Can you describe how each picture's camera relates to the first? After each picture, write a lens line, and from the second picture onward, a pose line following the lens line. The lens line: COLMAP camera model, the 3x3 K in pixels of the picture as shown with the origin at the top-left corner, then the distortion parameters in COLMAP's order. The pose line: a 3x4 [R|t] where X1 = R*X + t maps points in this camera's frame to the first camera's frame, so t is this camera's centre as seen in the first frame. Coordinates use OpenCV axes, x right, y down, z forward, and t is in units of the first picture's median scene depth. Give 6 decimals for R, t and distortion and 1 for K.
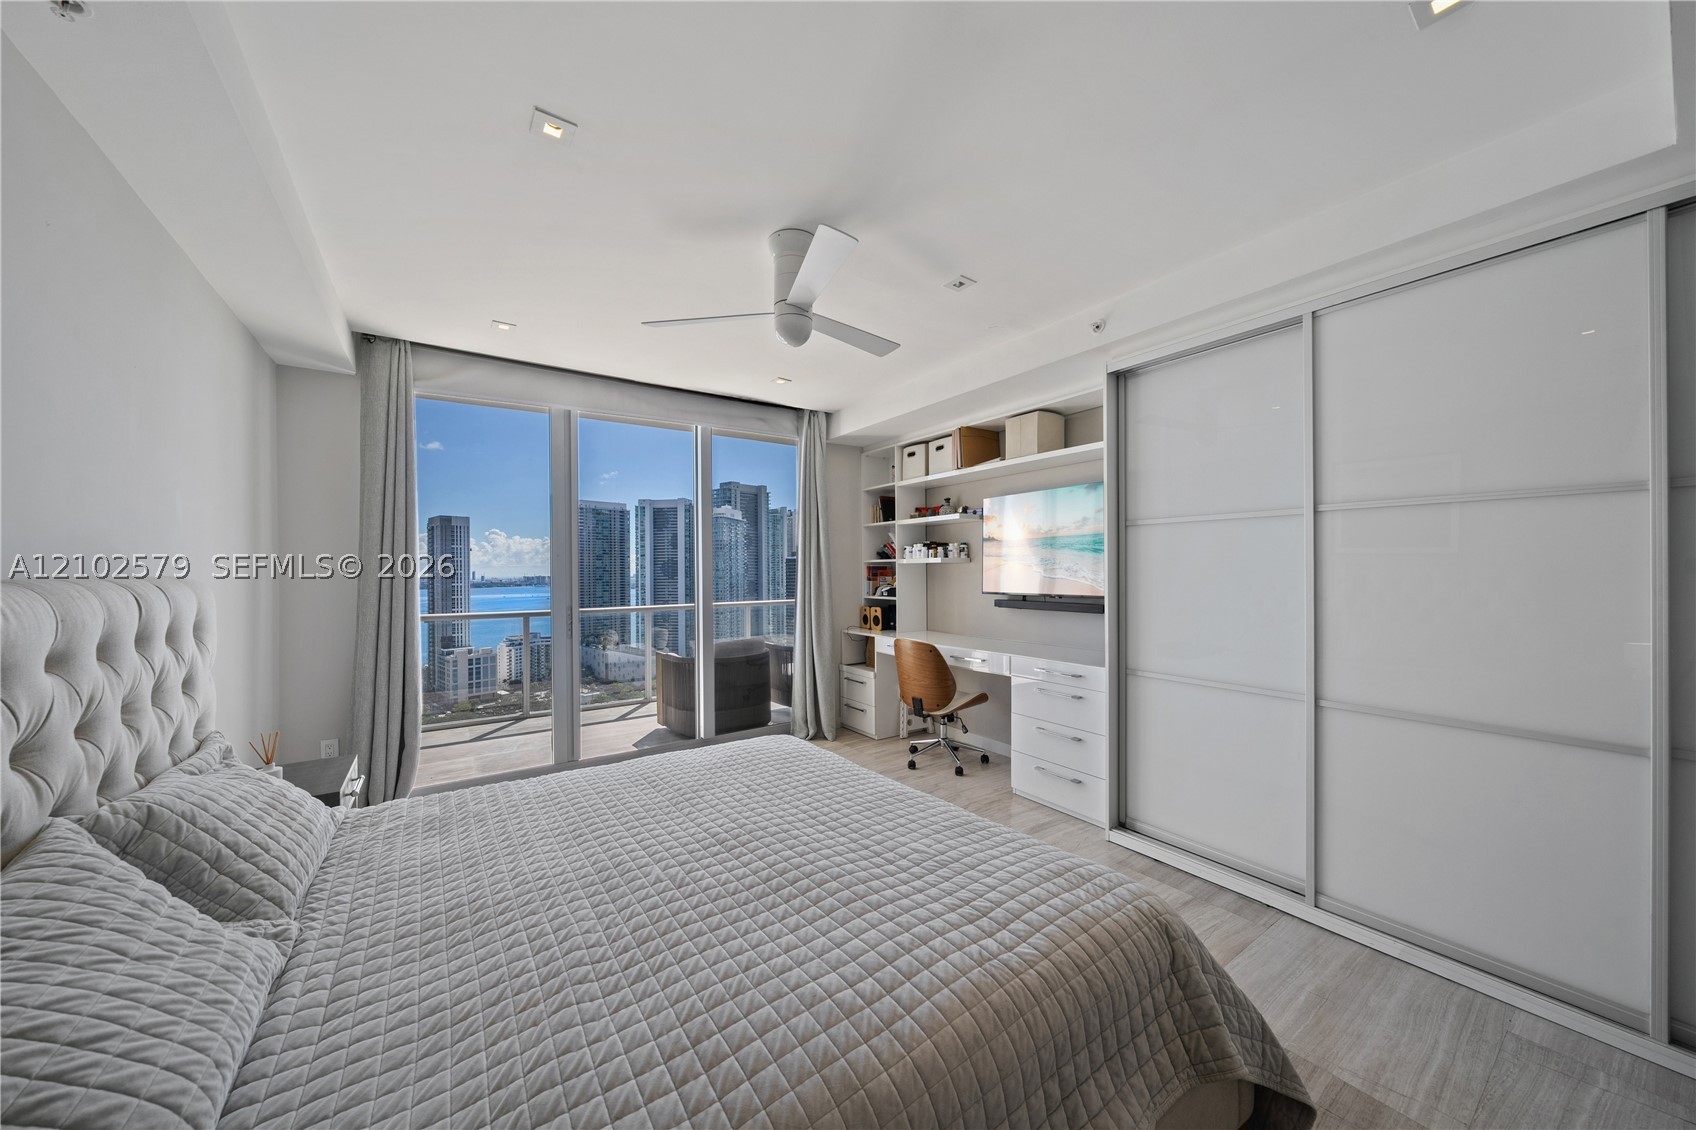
lens RADIAL K [[587.6, 0, 855.6], [0, 587.6, 569.2], [0, 0, 1]] dist [0.001202, 0.000232]
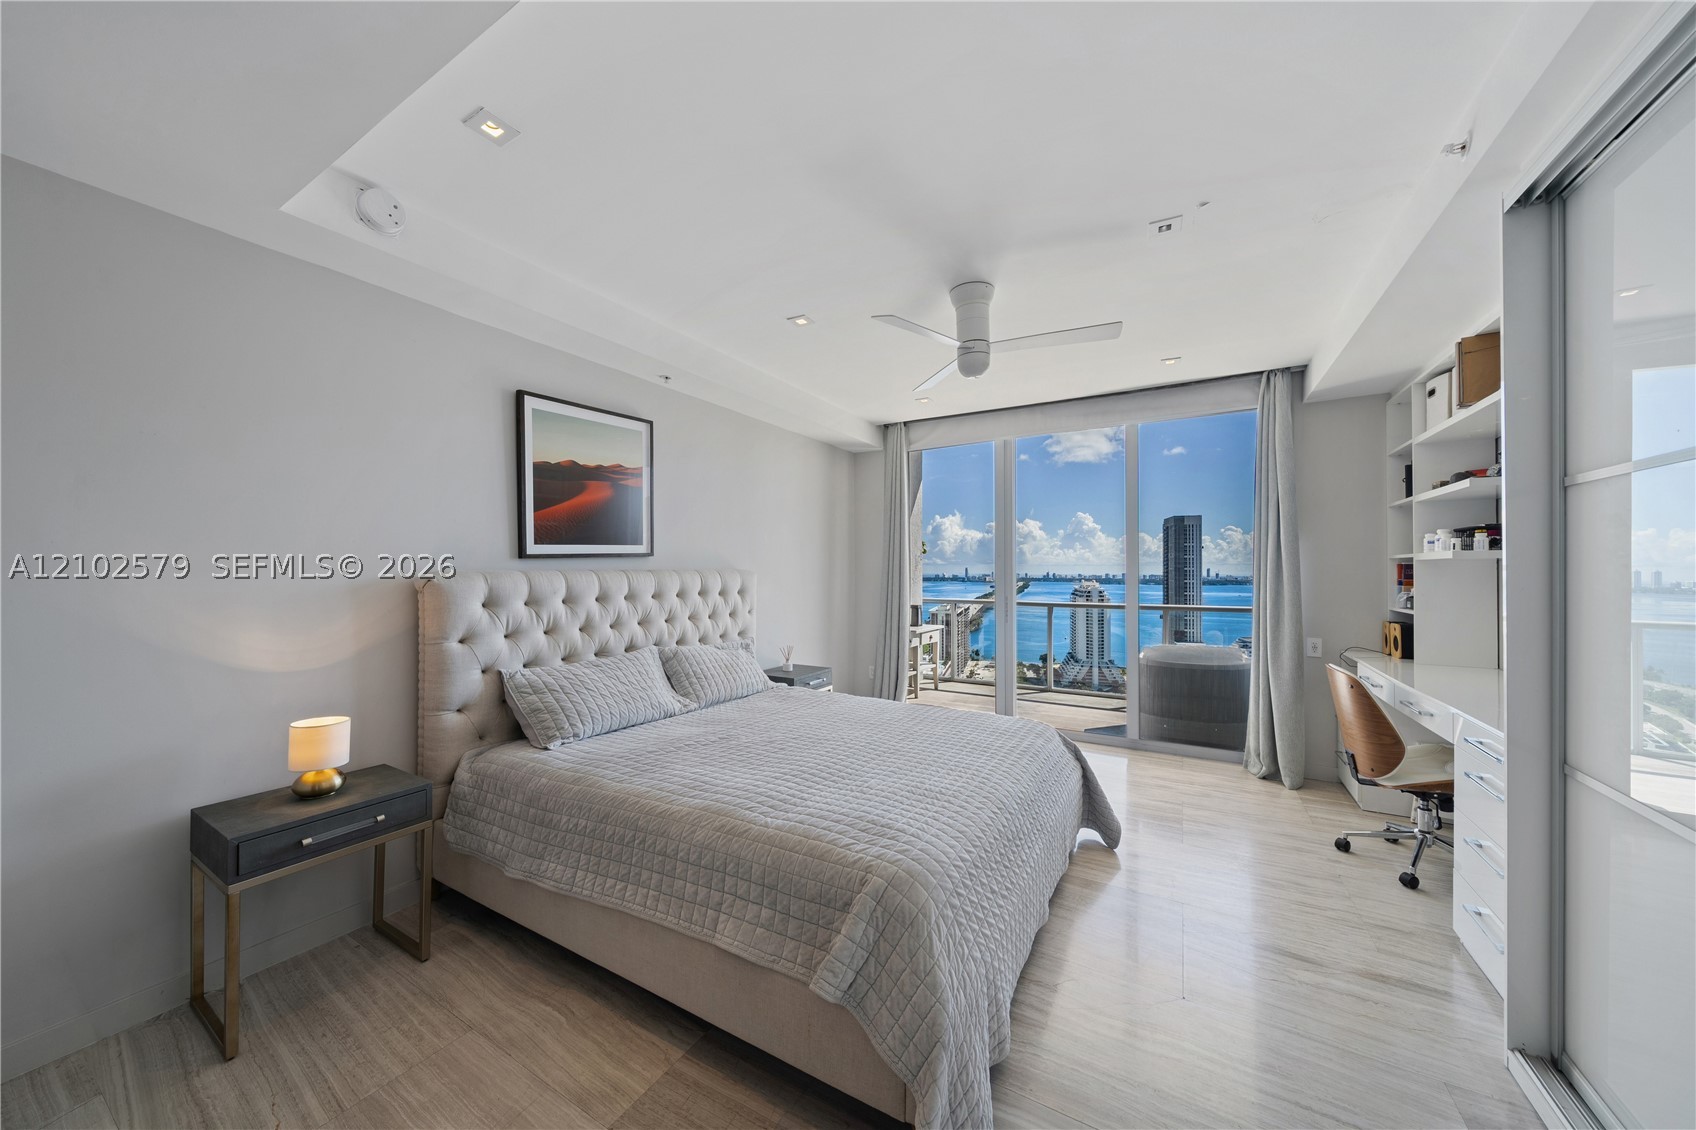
lens RADIAL K [[587.6, 0, 832.2], [0, 587.6, 571.9], [0, 0, 1]] dist [0.001202, 0.000232]
pose [[0.410194, 0.011029, -0.911931, 0.408744], [-0.002923, 0.999938, 0.010779, -0.001020], [0.911993, -0.001756, 0.410201, 0.127948]]
